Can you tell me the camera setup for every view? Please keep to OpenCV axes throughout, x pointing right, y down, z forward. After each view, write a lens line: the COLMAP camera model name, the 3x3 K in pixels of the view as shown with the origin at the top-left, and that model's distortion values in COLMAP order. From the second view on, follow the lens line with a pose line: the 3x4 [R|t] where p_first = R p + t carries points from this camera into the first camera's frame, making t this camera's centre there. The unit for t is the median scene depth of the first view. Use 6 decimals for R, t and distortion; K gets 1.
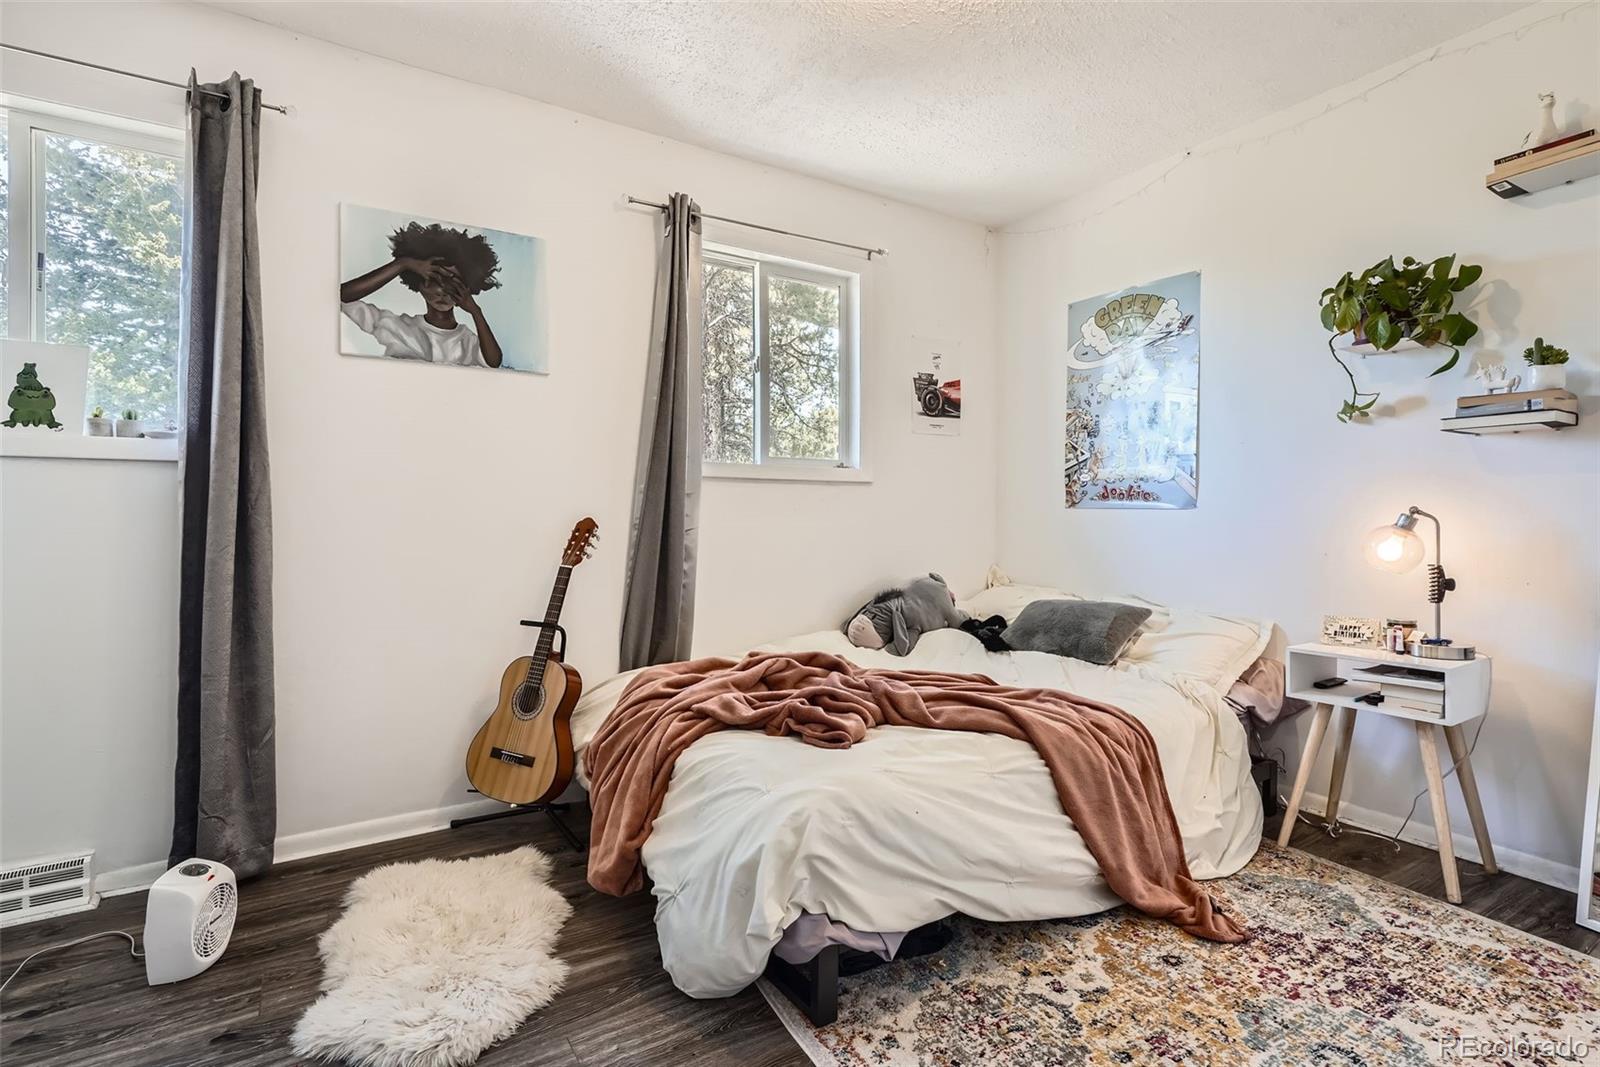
lens RADIAL K [[769.9, 0, 803.9], [0, 769.9, 522.9], [0, 0, 1]] dist [-0.001056, 0.000930]
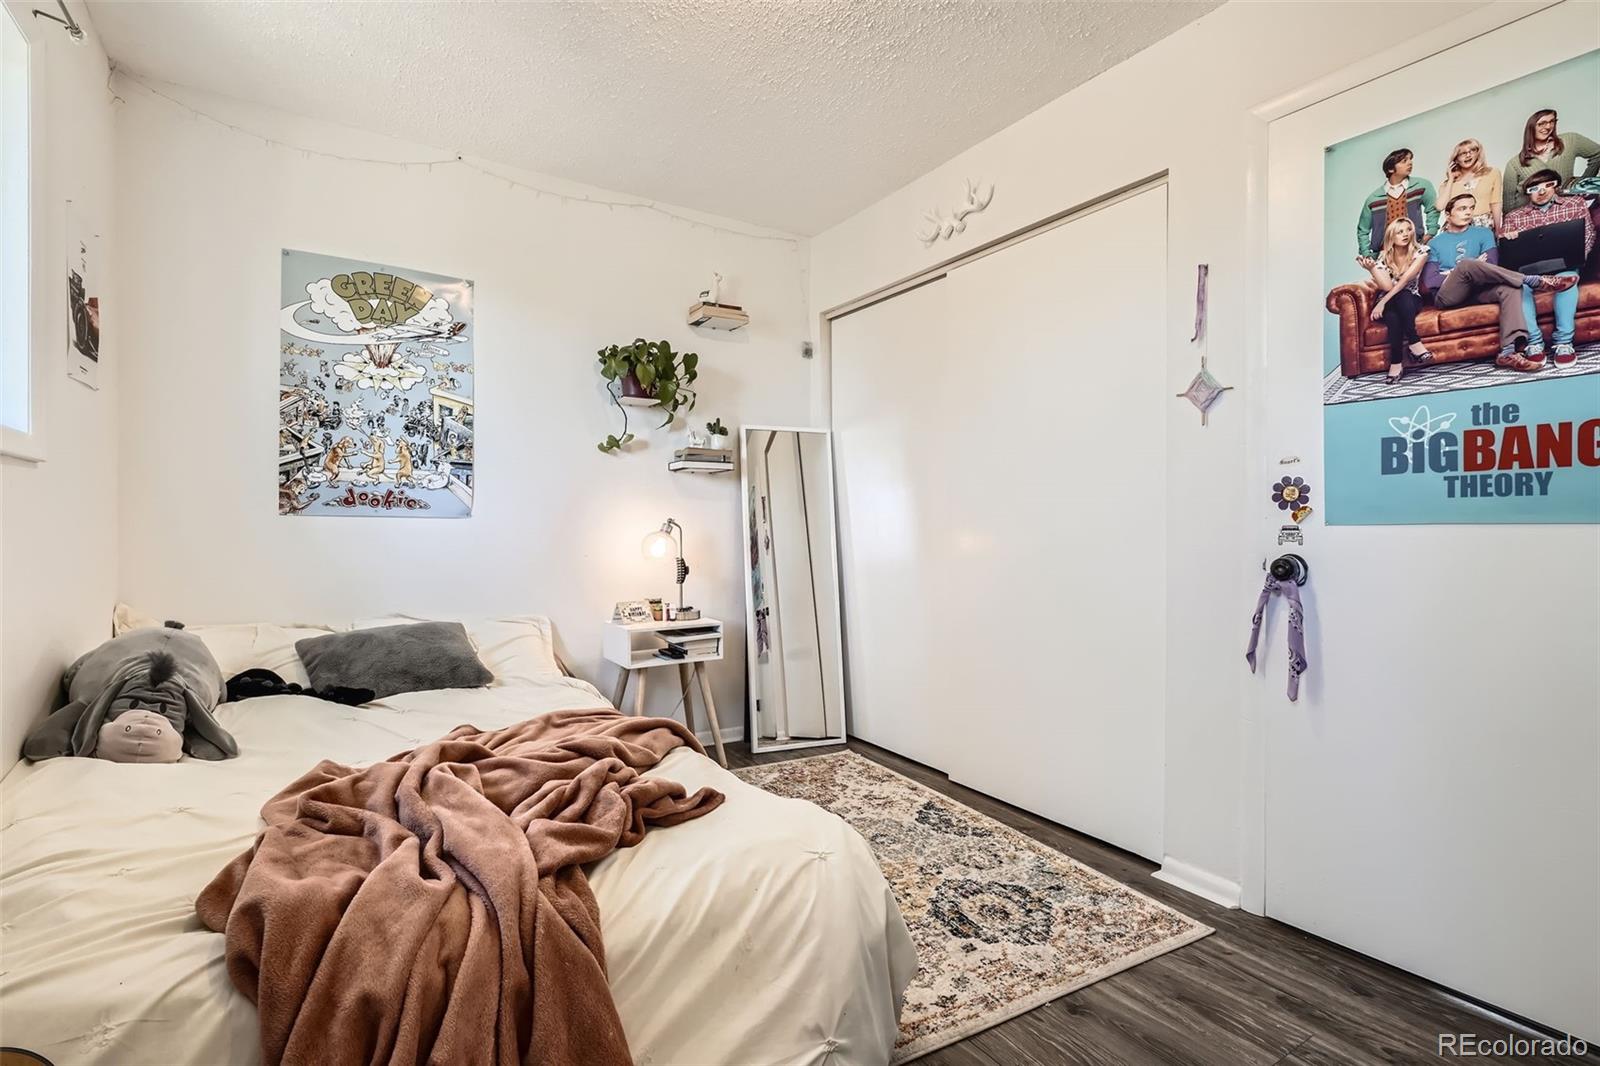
lens RADIAL K [[769.9, 0, 803.1], [0, 769.9, 532.0], [0, 0, 1]] dist [-0.001056, 0.000930]
pose [[-0.003741, -0.011155, 0.999931, -0.680681], [0.009198, 0.999895, 0.011189, -0.010036], [-0.999951, 0.009239, -0.003638, 0.781624]]
